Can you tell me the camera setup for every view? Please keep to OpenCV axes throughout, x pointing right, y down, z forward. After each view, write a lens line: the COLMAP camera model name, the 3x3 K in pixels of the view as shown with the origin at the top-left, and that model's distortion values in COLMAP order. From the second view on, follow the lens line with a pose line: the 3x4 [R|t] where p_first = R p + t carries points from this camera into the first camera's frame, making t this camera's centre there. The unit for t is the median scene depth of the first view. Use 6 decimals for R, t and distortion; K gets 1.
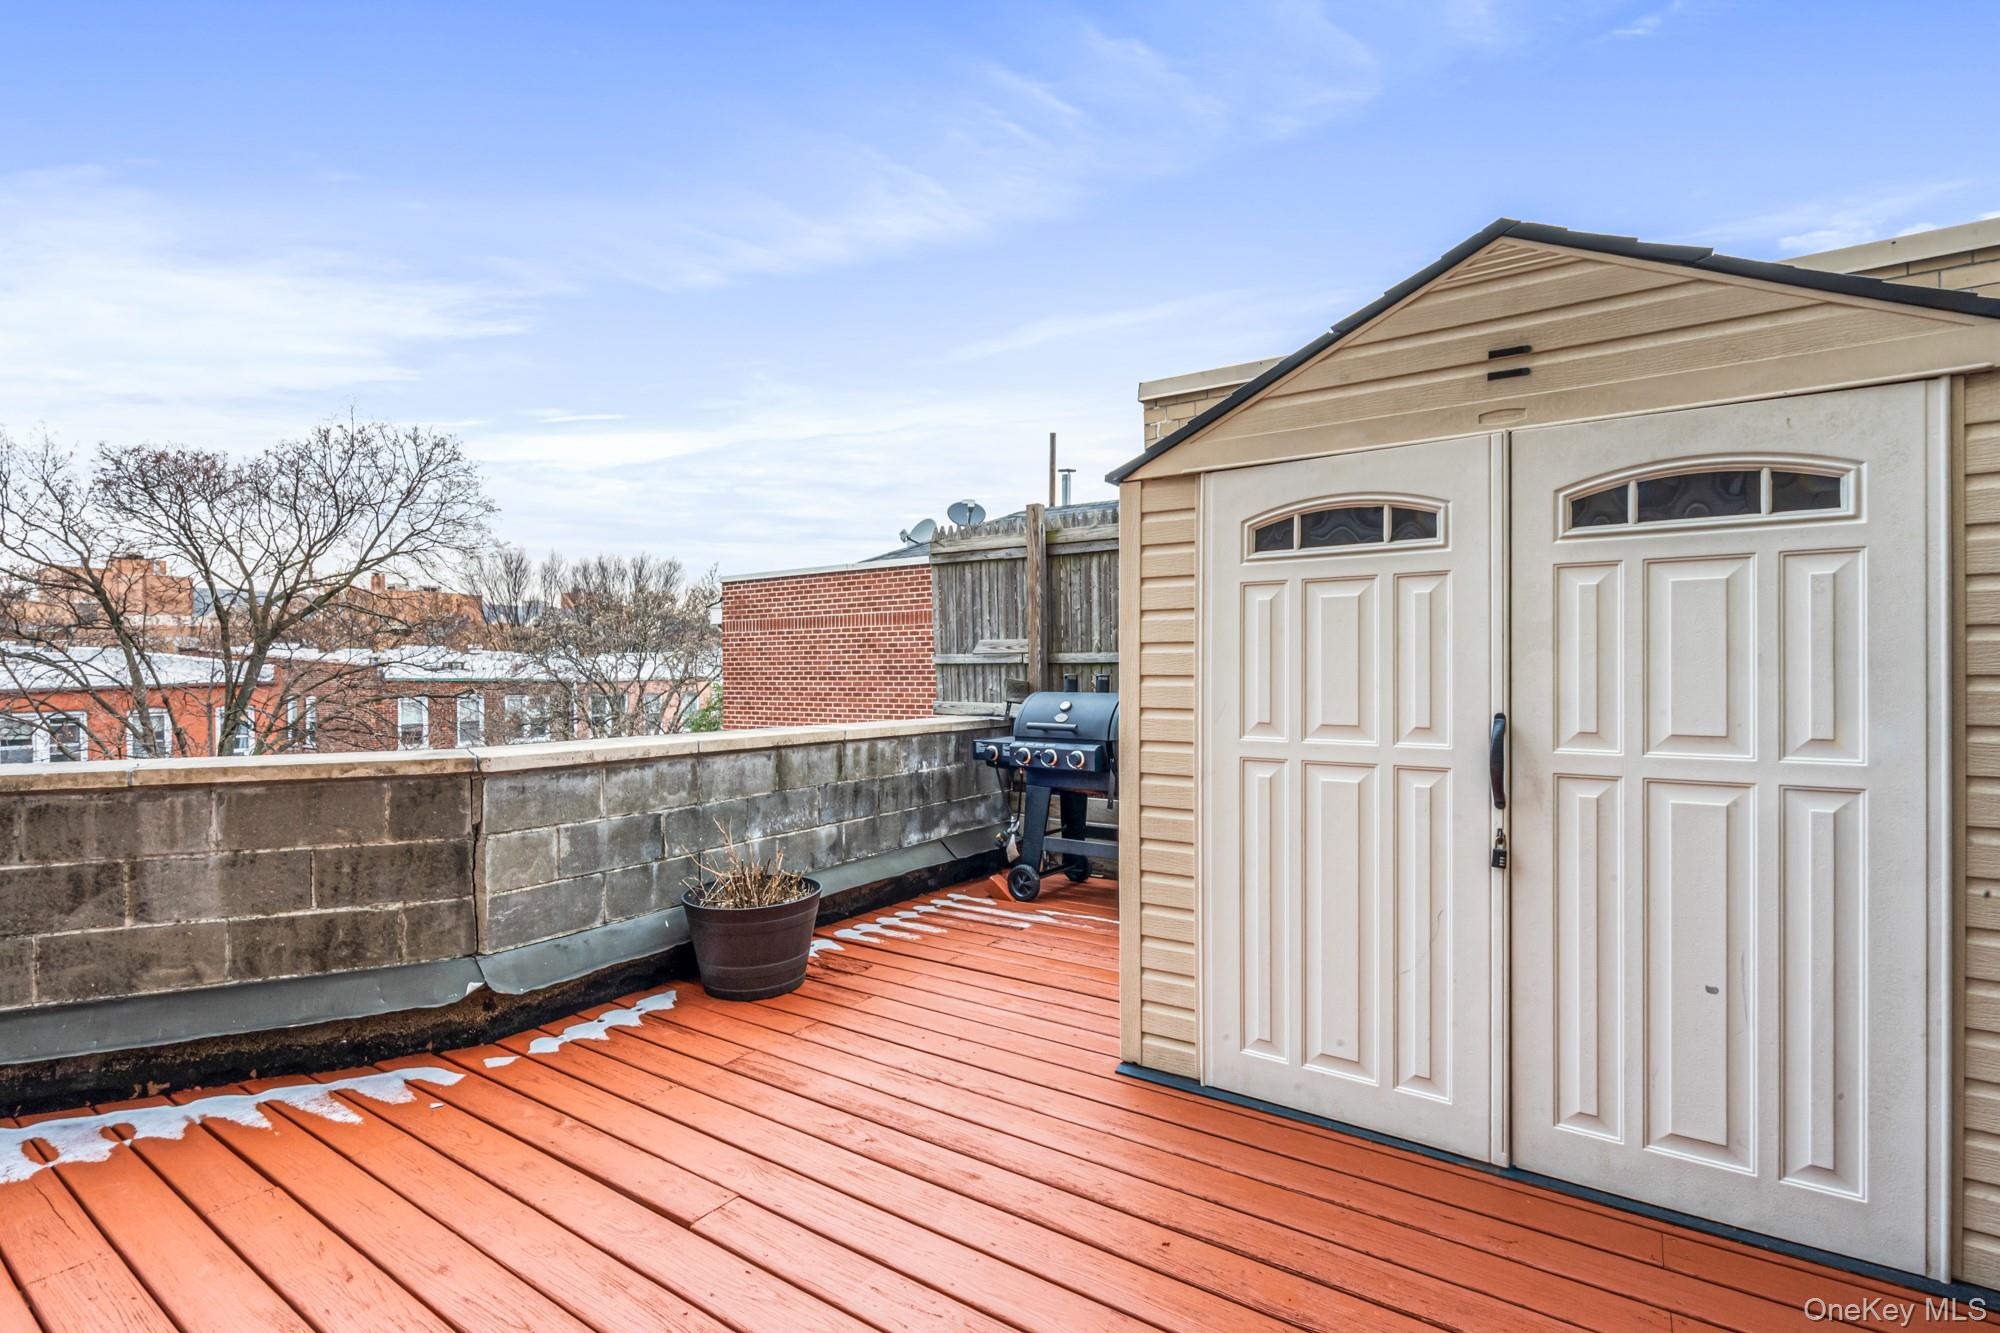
lens RADIAL K [[922.7, 0, 995.8], [0, 922.7, 678.7], [0, 0, 1]] dist [-0.000216, -0.000686]
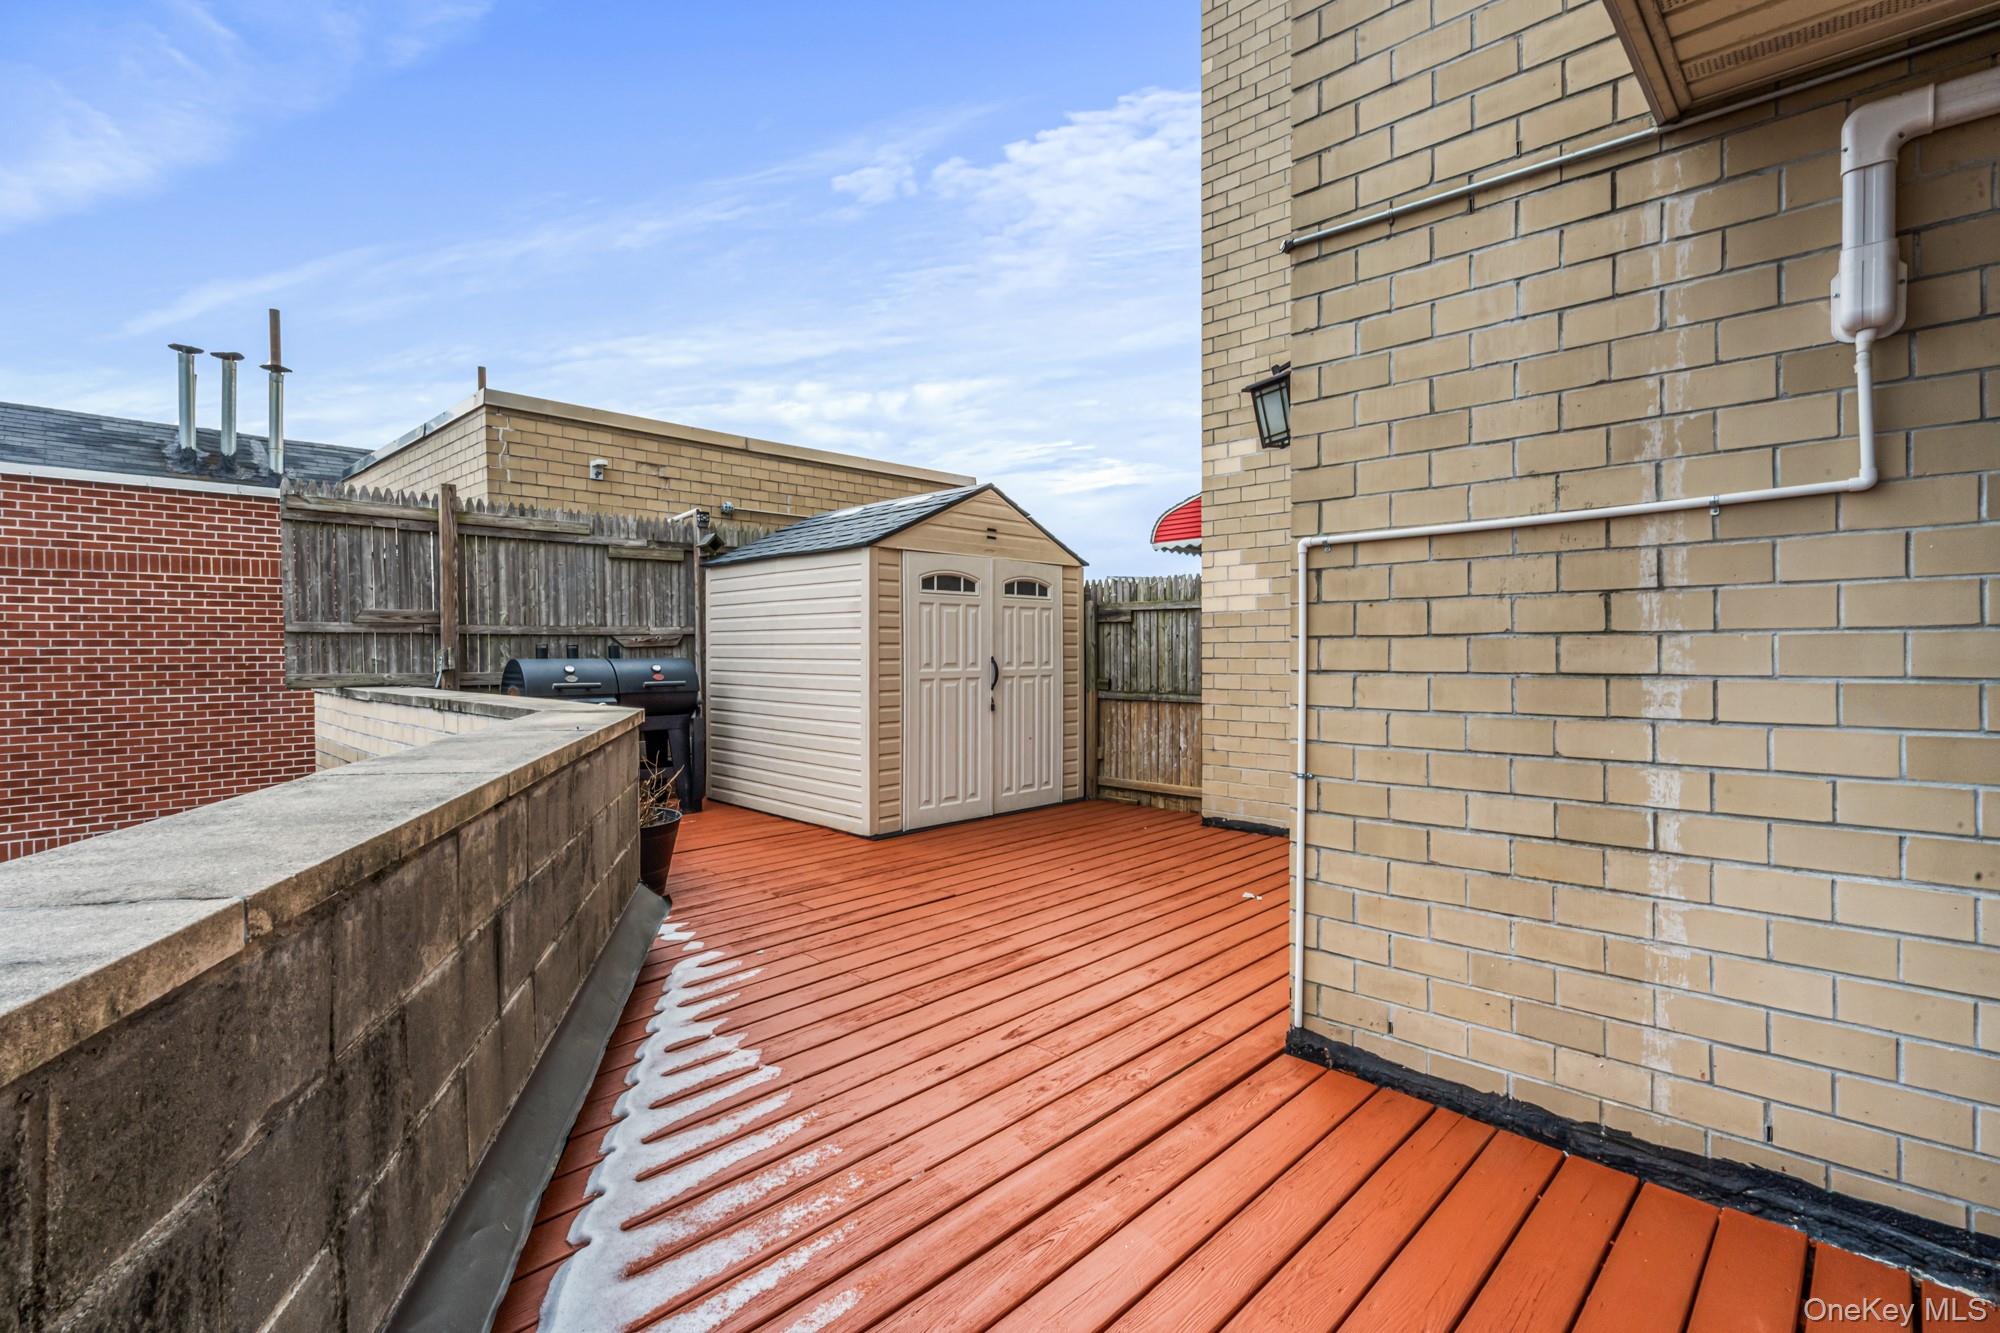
lens RADIAL K [[916.2, 0, 984.3], [0, 916.2, 667.9], [0, 0, 1]] dist [-0.000722, 0.000458]
pose [[0.186233, -0.021134, 0.982278, -1.963278], [0.007143, 0.999771, 0.020156, 0.013334], [-0.982480, 0.003263, 0.186341, 0.433618]]
